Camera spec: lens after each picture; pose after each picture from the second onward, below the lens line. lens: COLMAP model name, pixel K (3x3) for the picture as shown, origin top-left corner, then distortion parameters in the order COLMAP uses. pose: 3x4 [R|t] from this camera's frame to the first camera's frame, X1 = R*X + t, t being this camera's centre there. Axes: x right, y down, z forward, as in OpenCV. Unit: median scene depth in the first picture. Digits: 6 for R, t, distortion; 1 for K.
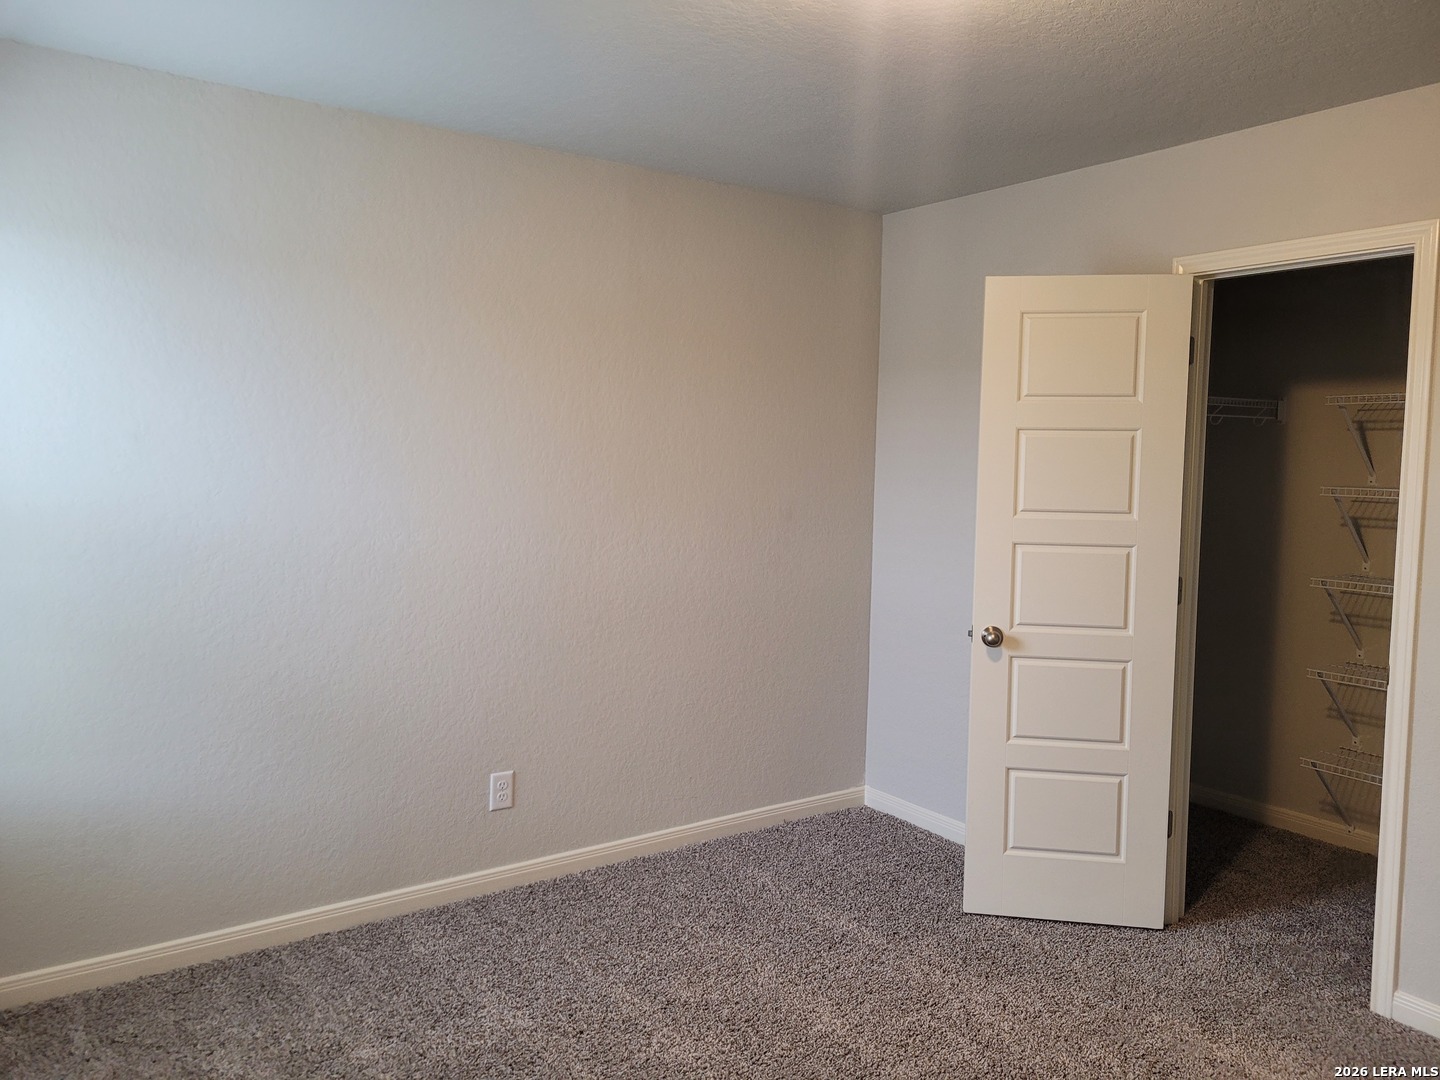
lens RADIAL K [[1094.9, 0, 720.0], [0, 1094.9, 540.0], [0, 0, 1]] dist [0.025982, -0.005549]
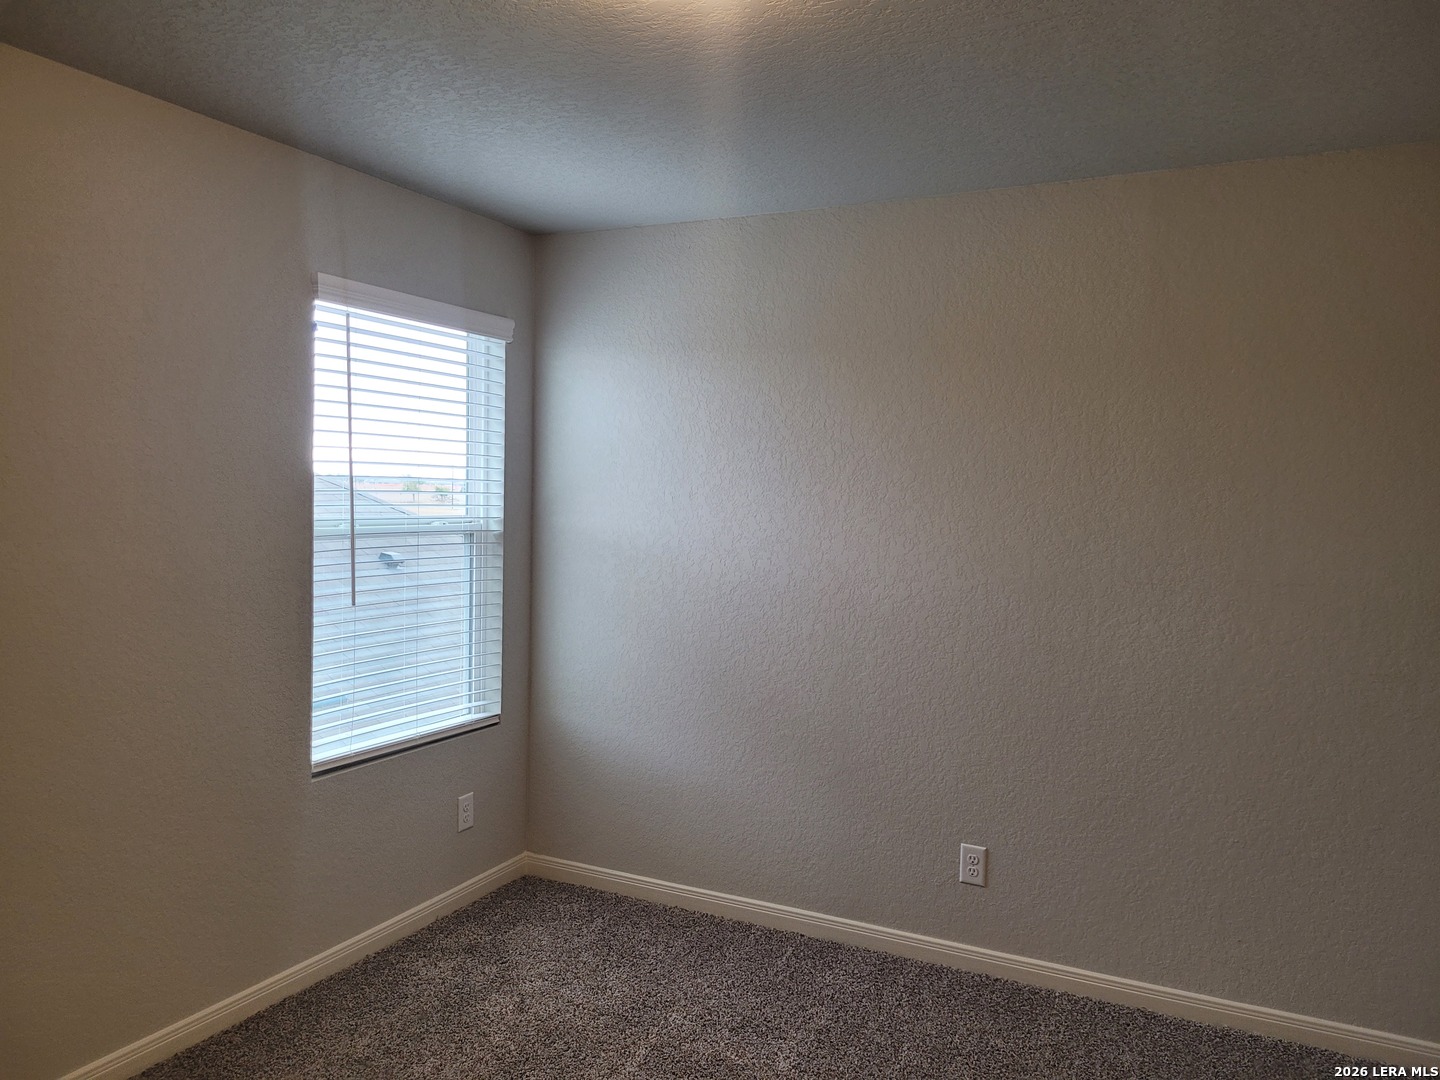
lens RADIAL K [[1094.9, 0, 720.0], [0, 1094.9, 540.0], [0, 0, 1]] dist [0.025982, -0.005549]
pose [[0.463988, 0.035612, -0.885125, 0.541562], [-0.081951, 0.996632, -0.002861, -0.032017], [0.882043, 0.073864, 0.465344, 0.349321]]
